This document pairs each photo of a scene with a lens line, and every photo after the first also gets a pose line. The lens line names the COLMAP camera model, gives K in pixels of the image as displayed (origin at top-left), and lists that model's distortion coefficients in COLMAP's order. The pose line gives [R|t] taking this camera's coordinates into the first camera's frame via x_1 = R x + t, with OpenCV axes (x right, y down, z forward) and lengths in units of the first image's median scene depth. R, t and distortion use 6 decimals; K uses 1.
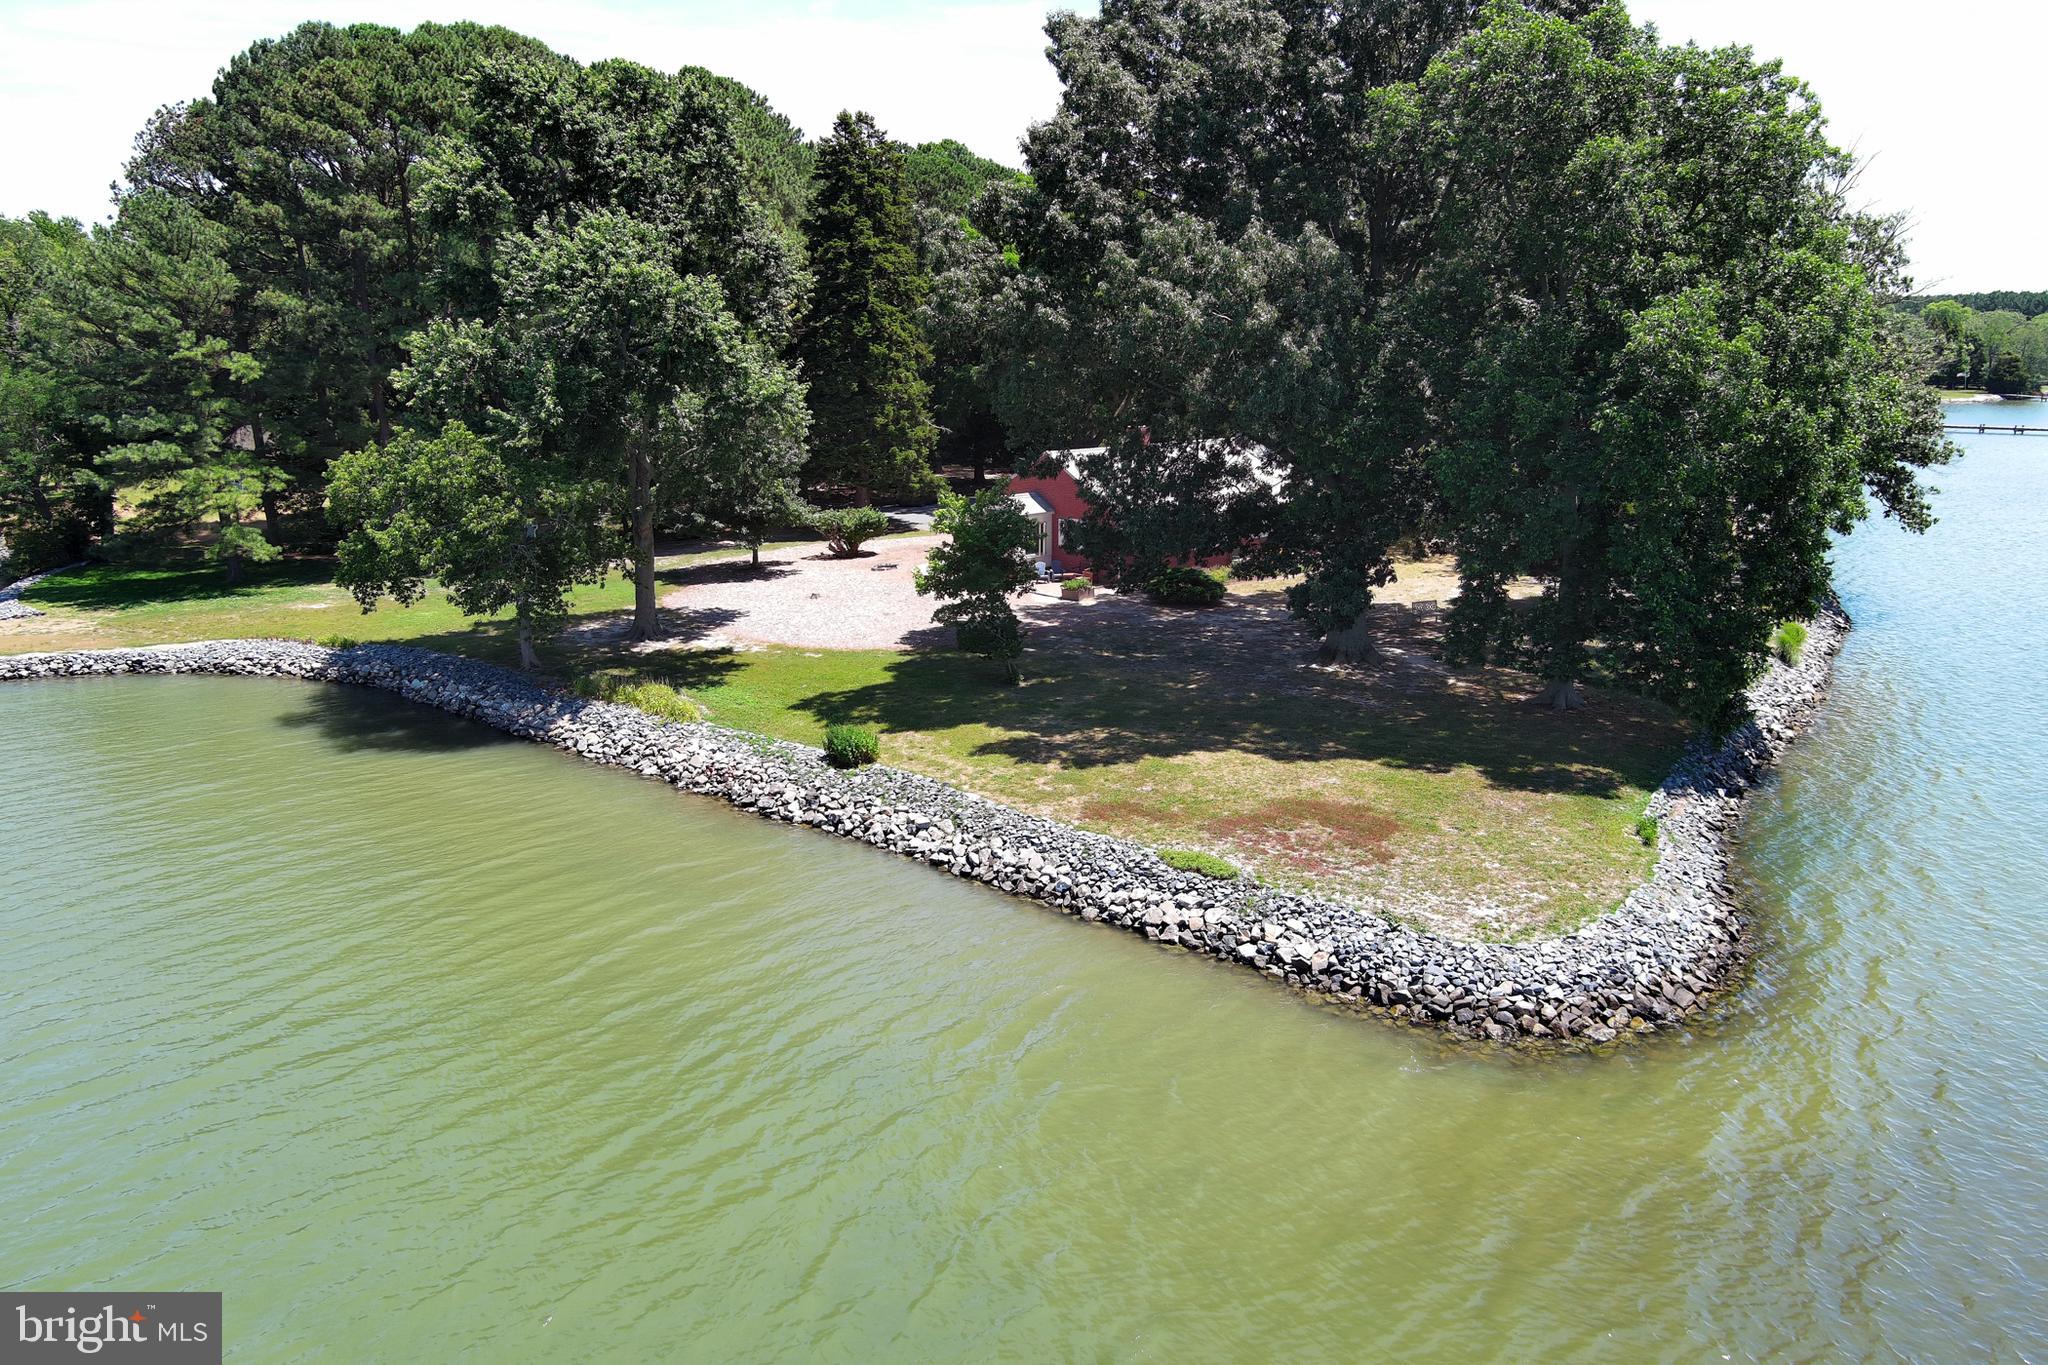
lens RADIAL K [[1621.1, 0, 1005.0], [0, 1621.1, 679.5], [0, 0, 1]] dist [0.026925, -0.024237]
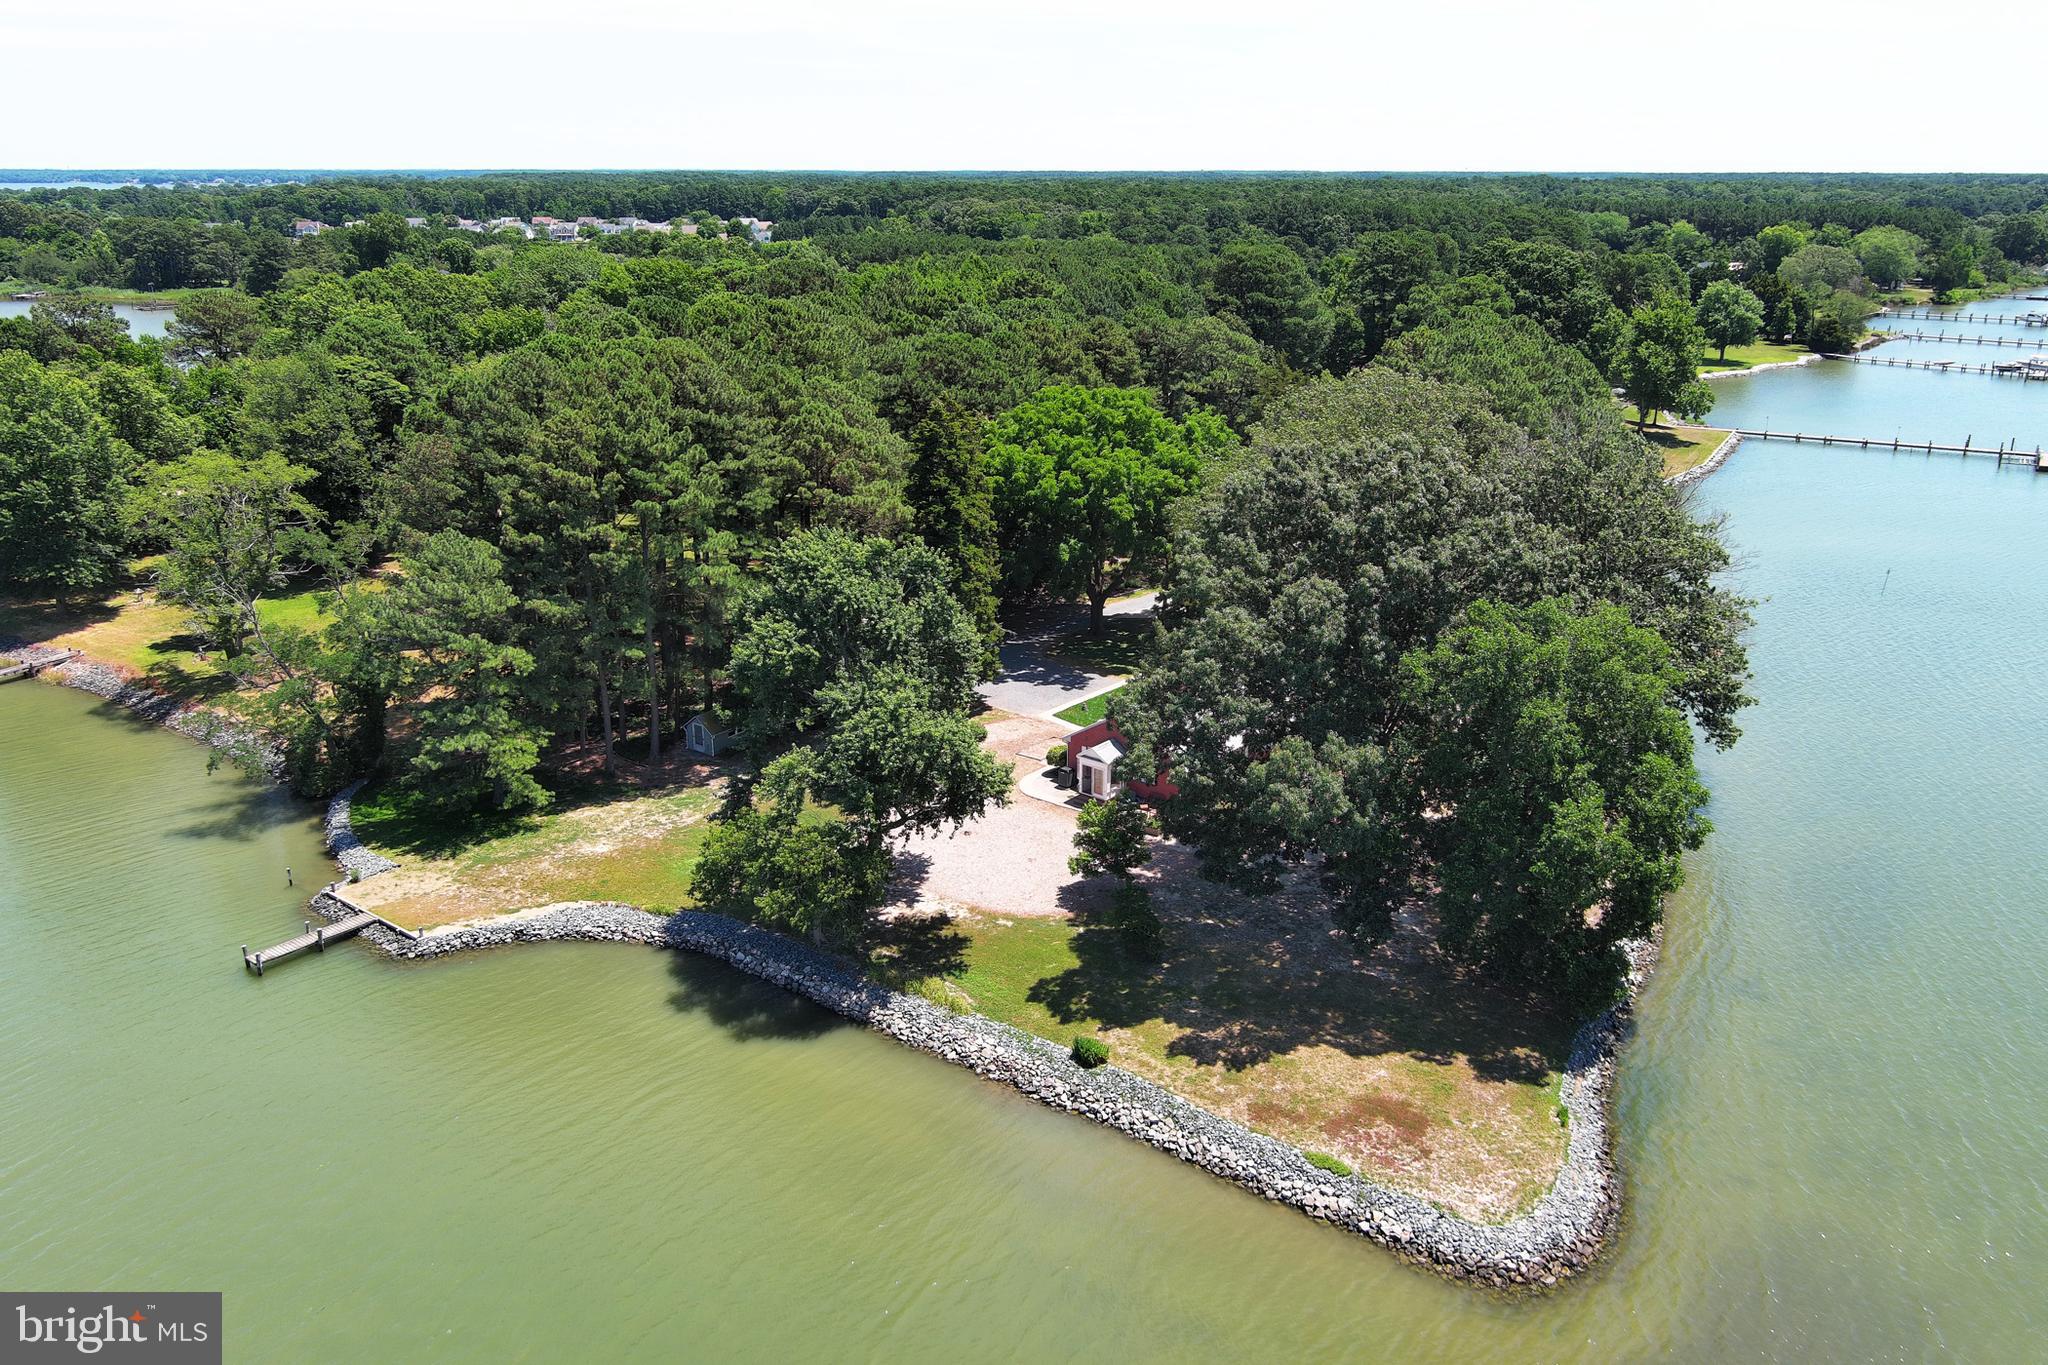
lens RADIAL K [[1621.1, 0, 1038.7], [0, 1621.1, 684.1], [0, 0, 1]] dist [0.026925, -0.024237]
pose [[0.994939, -0.029797, 0.095966, -0.333420], [0.019952, 0.994588, 0.101966, -0.564209], [-0.098485, -0.099536, 0.990148, -0.662386]]
